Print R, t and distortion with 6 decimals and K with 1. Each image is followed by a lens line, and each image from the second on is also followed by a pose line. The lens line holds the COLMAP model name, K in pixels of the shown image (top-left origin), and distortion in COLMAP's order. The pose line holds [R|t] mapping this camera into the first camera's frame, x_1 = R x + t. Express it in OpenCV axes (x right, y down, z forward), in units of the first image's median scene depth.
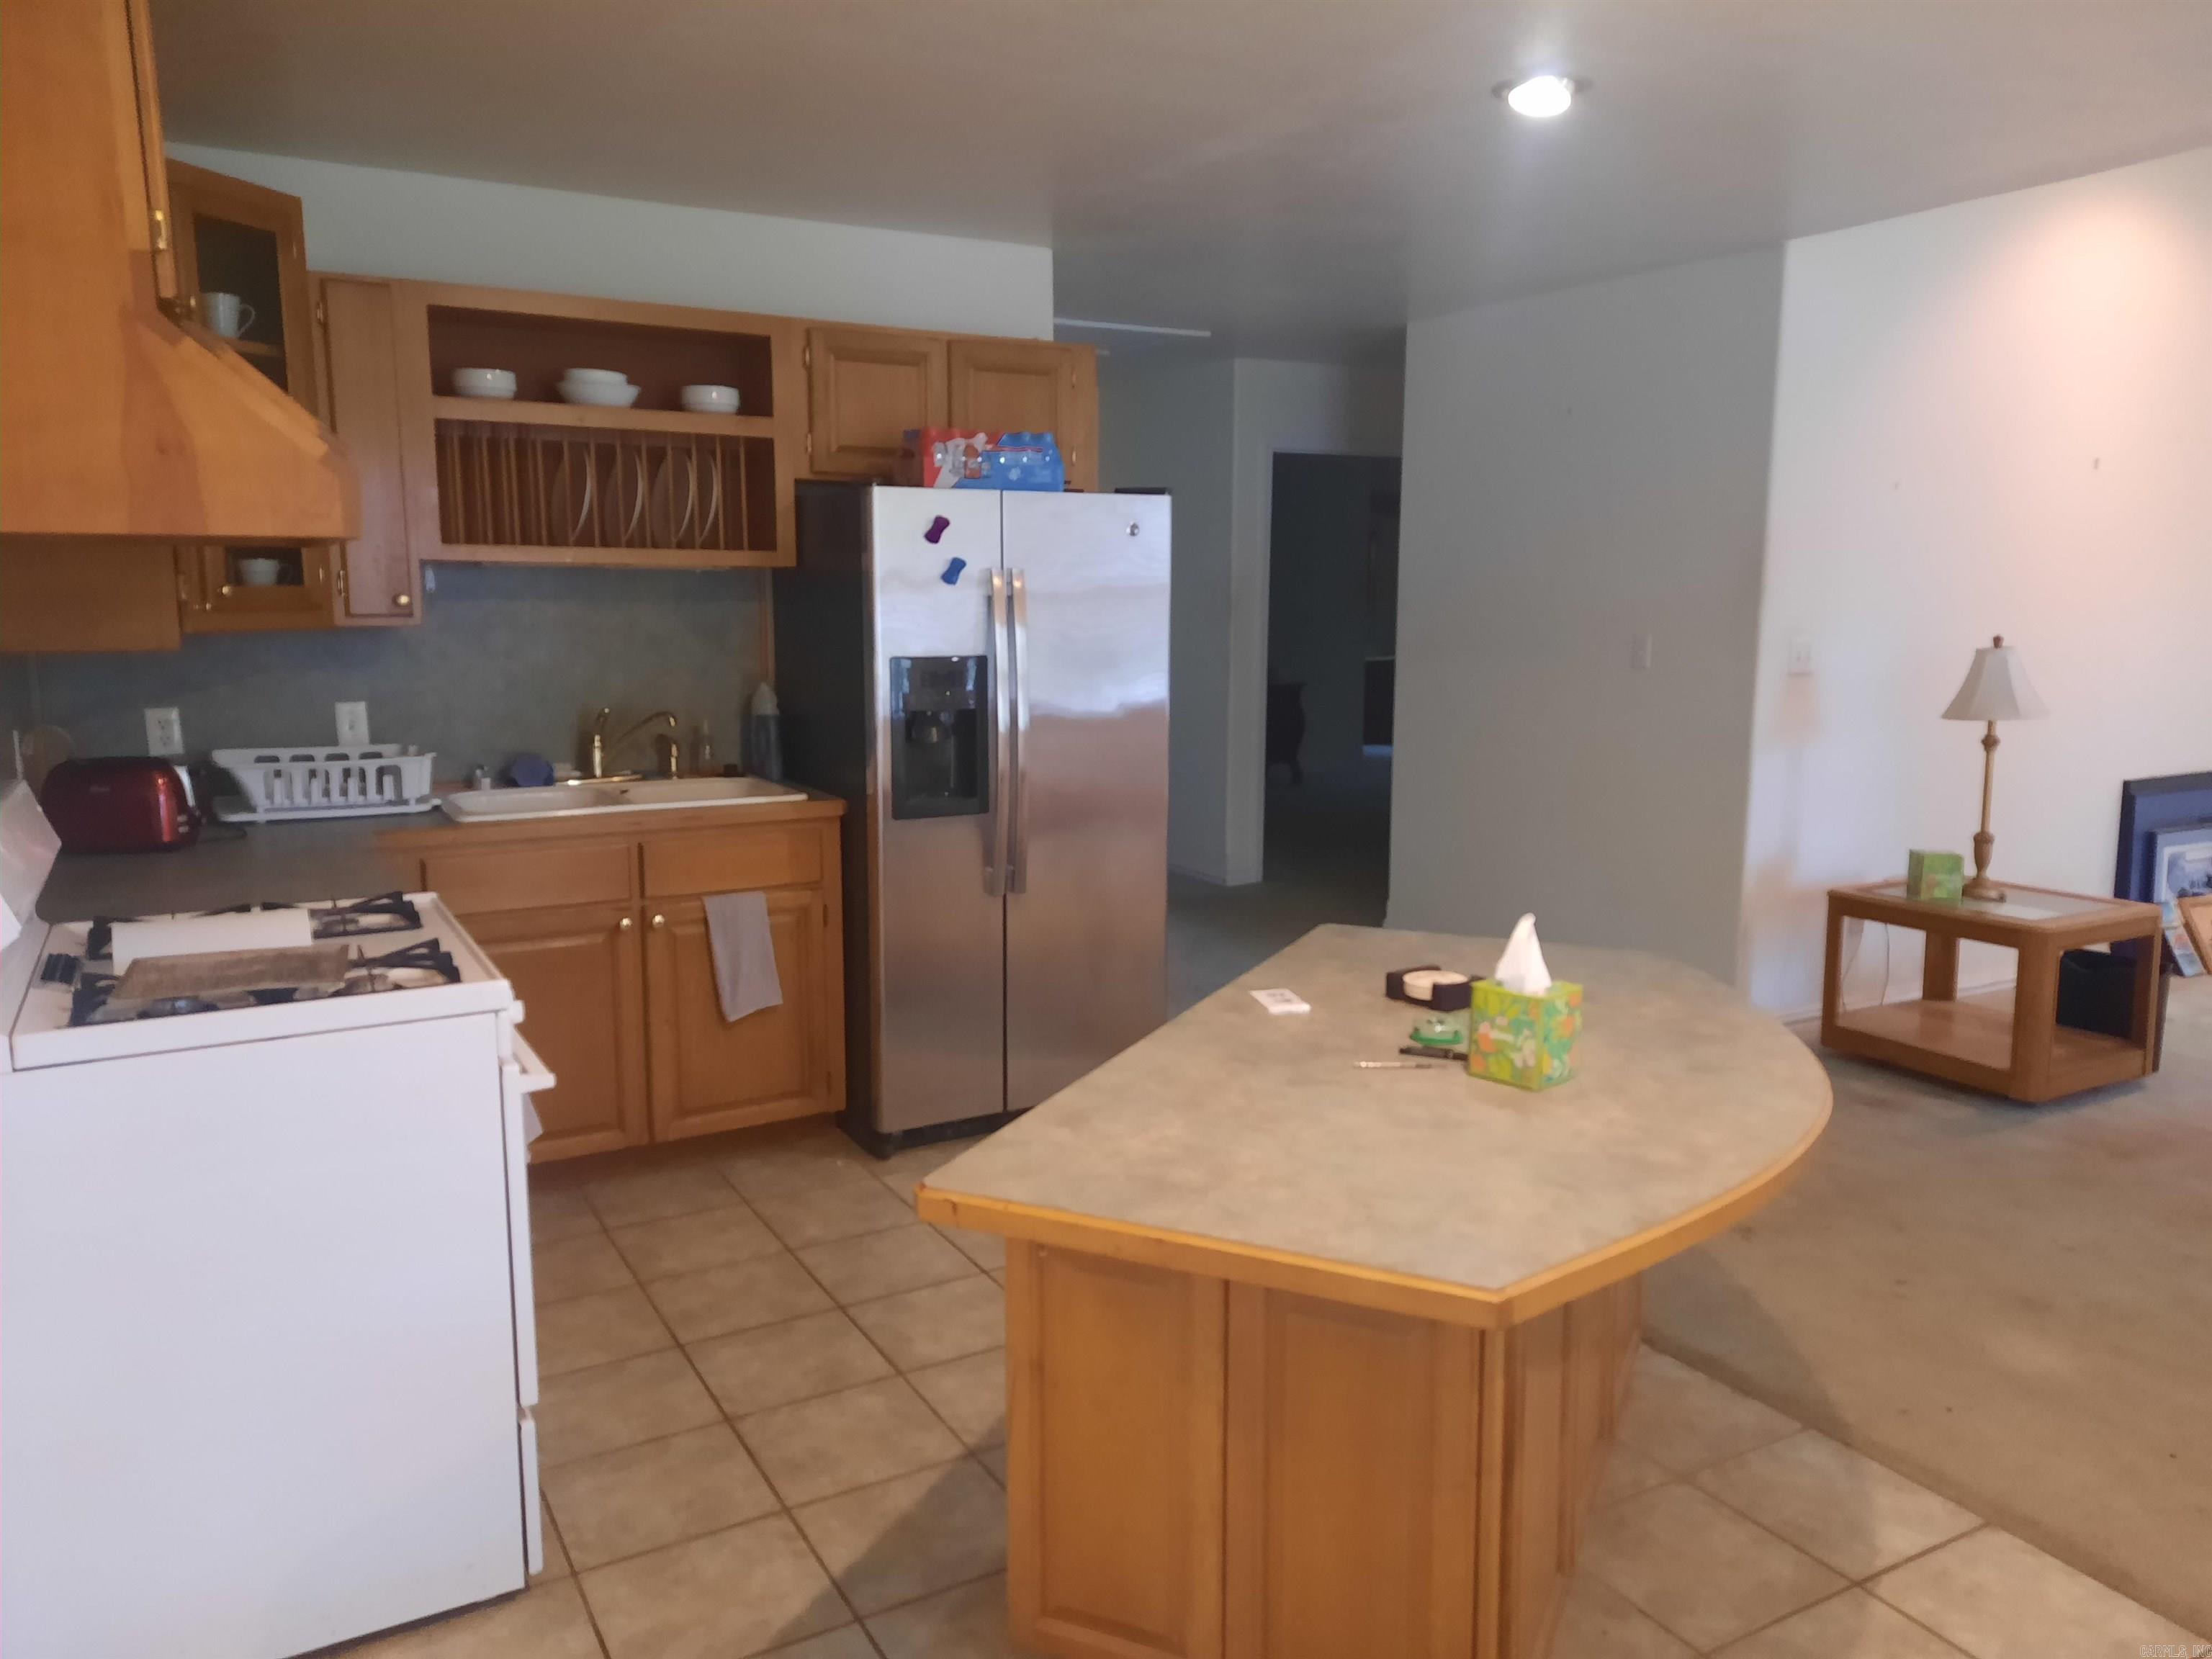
lens RADIAL K [[1601.7, 0, 1105.8], [0, 1601.7, 826.5], [0, 0, 1]] dist [0.057546, -0.037880]
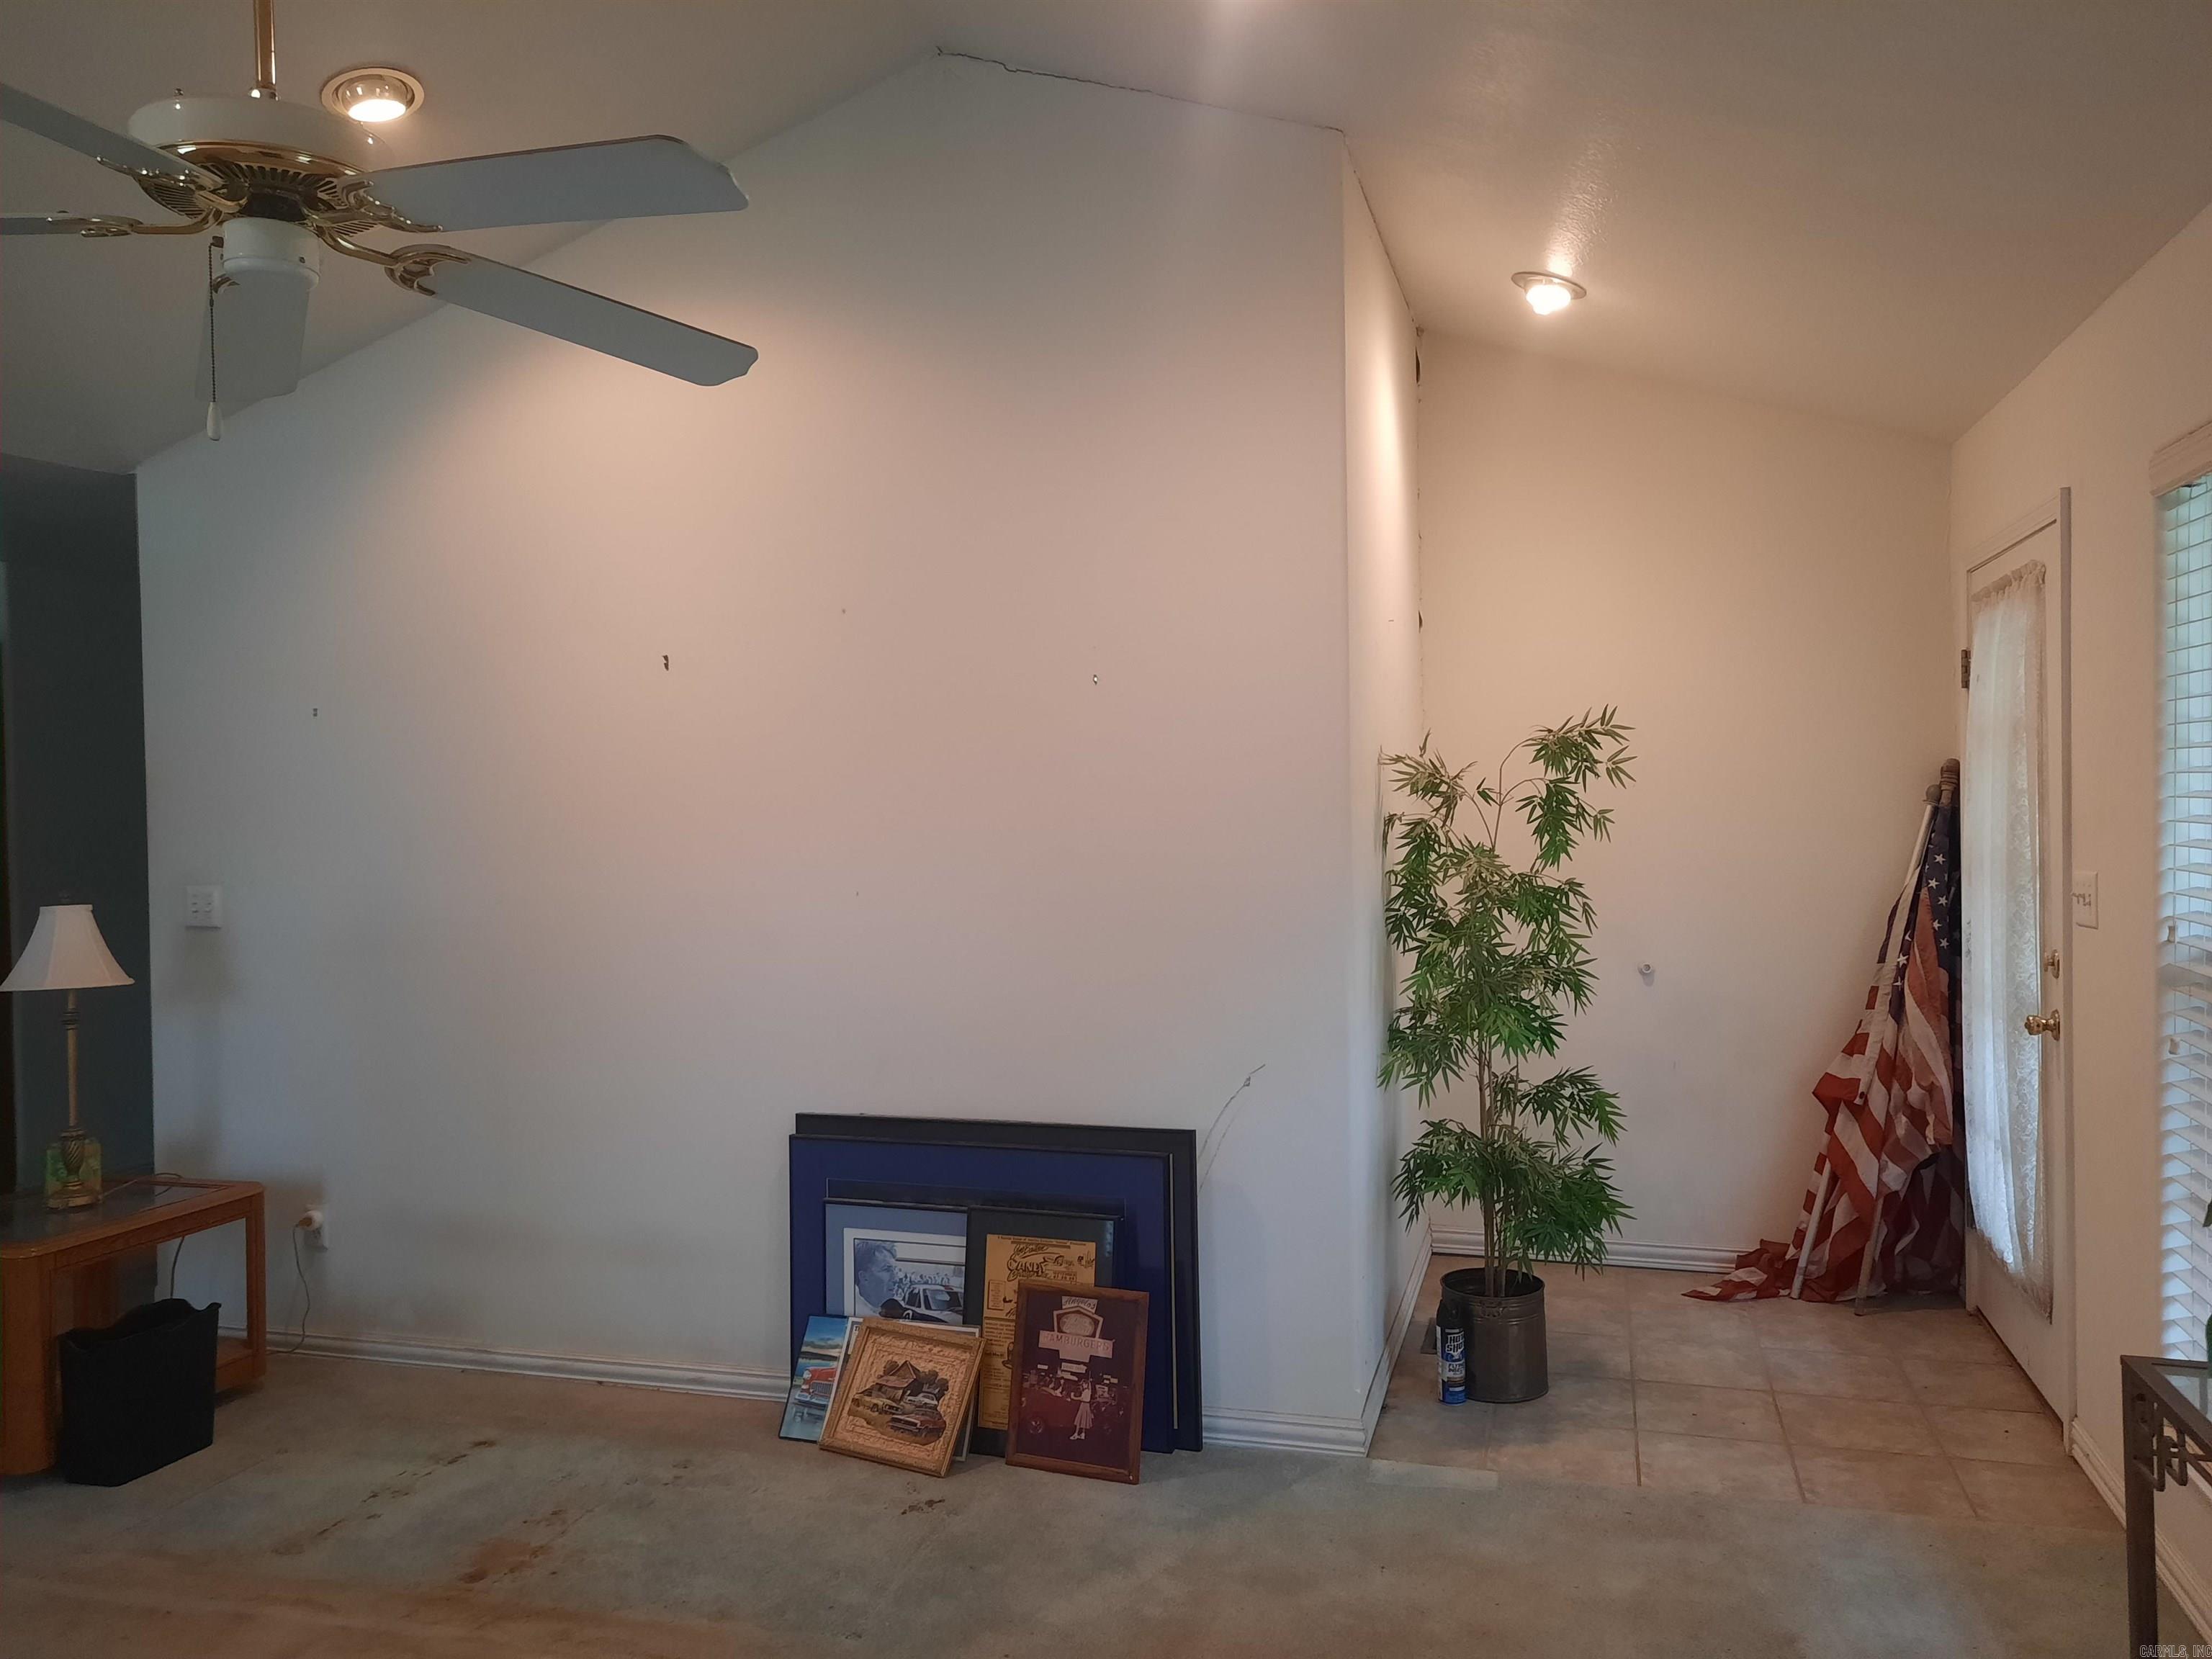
lens RADIAL K [[1601.7, 0, 1108.6], [0, 1601.7, 824.0], [0, 0, 1]] dist [0.057546, -0.037880]
pose [[0.692823, -0.005799, -0.721084, 1.177848], [-0.090793, 0.991308, -0.095207, -0.094128], [0.715369, 0.131431, 0.686275, 0.612673]]
